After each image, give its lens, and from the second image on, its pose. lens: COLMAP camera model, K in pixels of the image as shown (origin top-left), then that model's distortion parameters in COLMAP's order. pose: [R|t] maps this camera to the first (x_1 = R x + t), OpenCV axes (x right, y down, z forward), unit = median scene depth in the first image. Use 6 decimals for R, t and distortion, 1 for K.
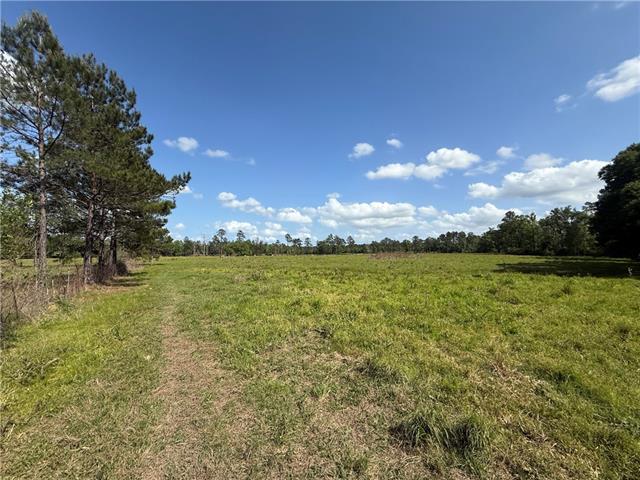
lens RADIAL K [[264.7, 0, 320.0], [0, 264.7, 240.0], [0, 0, 1]] dist [0.000271, 0.000116]
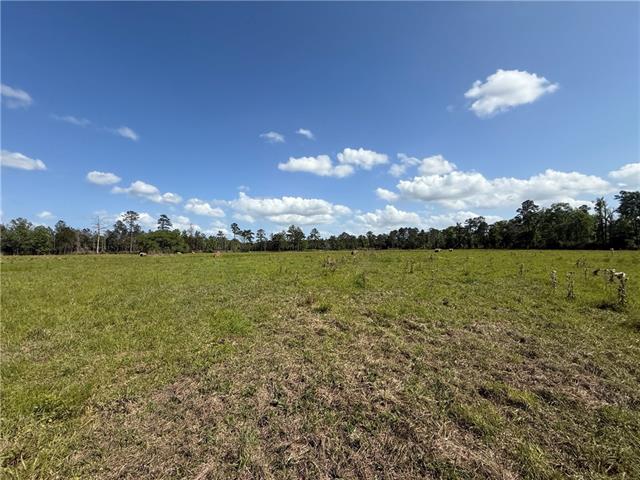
lens RADIAL K [[264.7, 0, 320.0], [0, 264.7, 240.0], [0, 0, 1]] dist [0.000271, 0.000116]
pose [[0.931690, 0.012250, 0.363049, -0.163760], [-0.014526, 0.999888, 0.003539, 0.017102], [-0.362965, -0.008571, 0.931763, 0.223933]]
